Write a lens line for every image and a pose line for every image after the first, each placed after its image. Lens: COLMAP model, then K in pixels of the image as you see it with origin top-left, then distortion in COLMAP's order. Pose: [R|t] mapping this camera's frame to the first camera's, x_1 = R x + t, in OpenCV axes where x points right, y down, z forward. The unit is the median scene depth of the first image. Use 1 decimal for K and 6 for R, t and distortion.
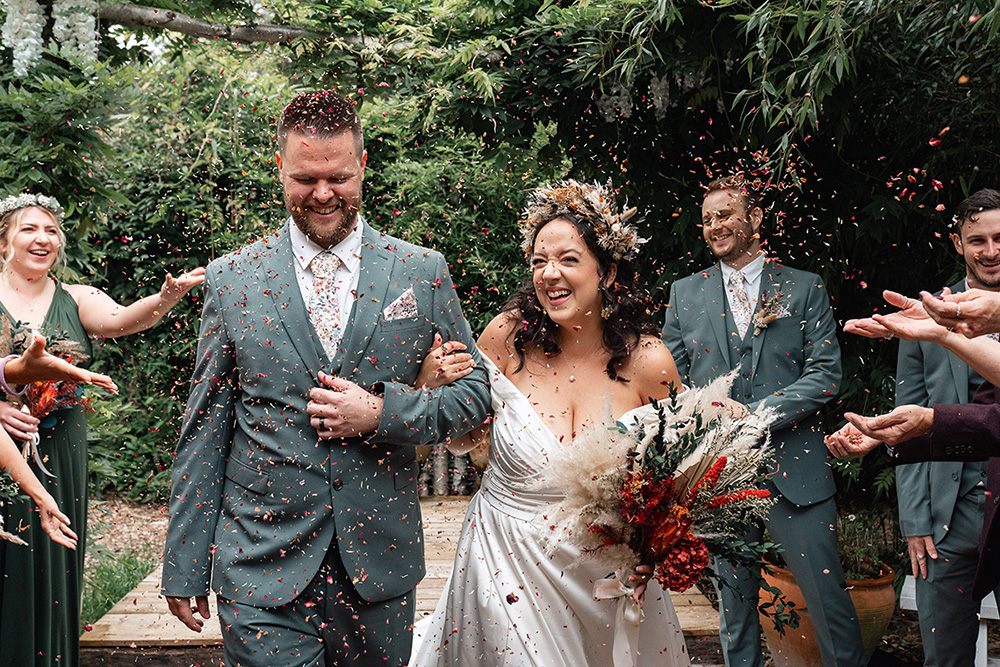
lens RADIAL K [[877.9, 0, 500.2], [0, 877.9, 295.2], [0, 0, 1]] dist [-0.049338, 0.003265]
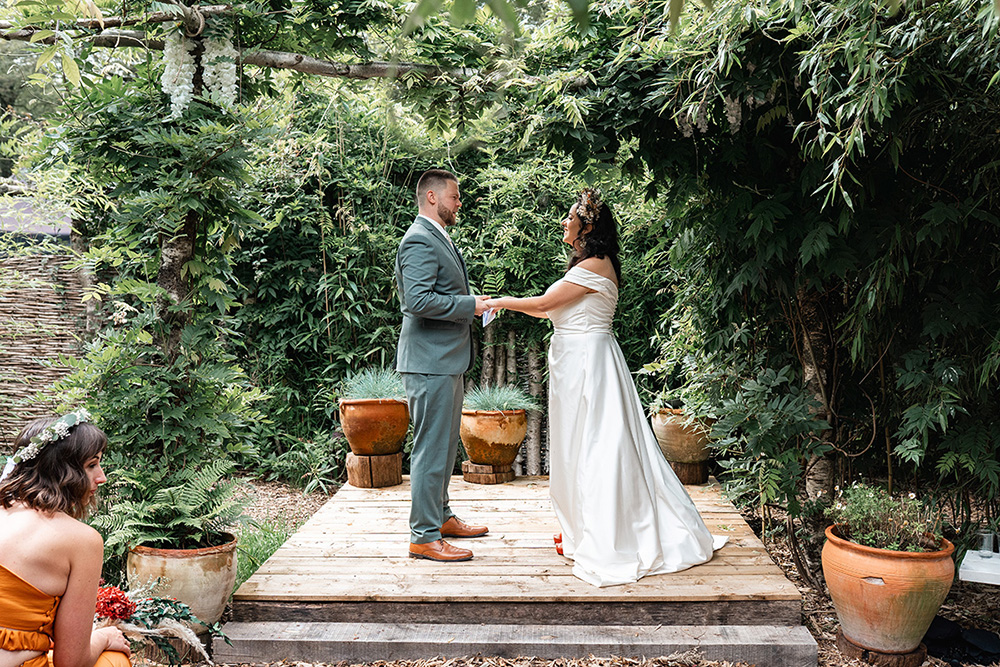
lens RADIAL K [[857.6, 0, 502.5], [0, 857.6, 316.0], [0, 0, 1]] dist [-0.038198, 0.000798]
pose [[0.995504, -0.011238, -0.094046, -0.008249], [0.014893, 0.999157, 0.038253, -0.019271], [0.093537, -0.039481, 0.994833, -0.103116]]
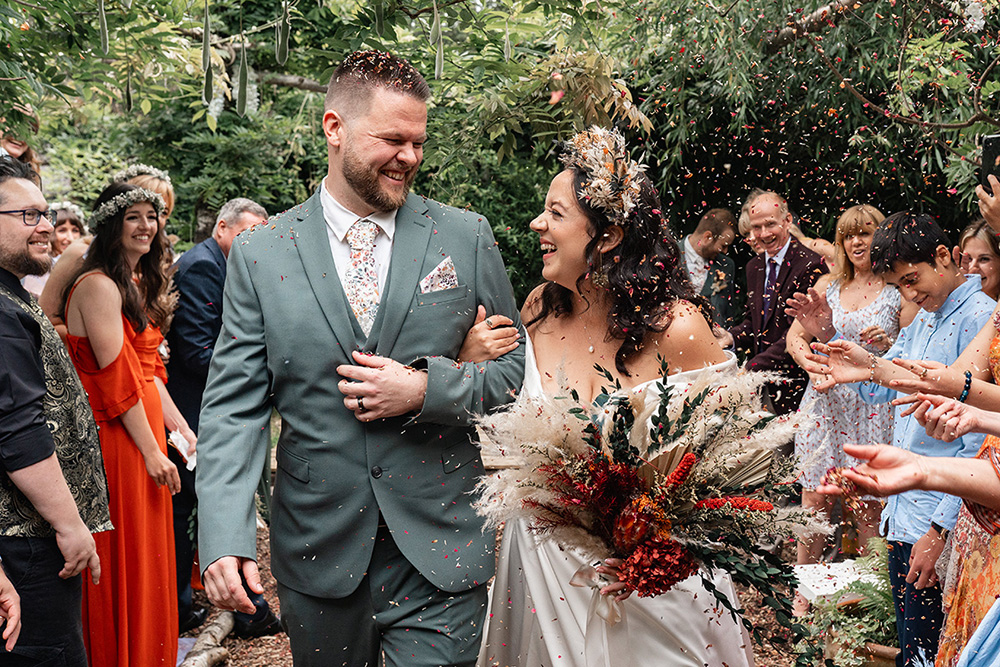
lens RADIAL K [[877.9, 0, 500.2], [0, 877.9, 295.2], [0, 0, 1]] dist [-0.049338, 0.003265]
pose [[0.999151, 0.002219, -0.041126, 0.045259], [-0.000039, 0.998598, 0.052943, -0.014298], [0.041186, -0.052897, 0.997750, -0.545878]]
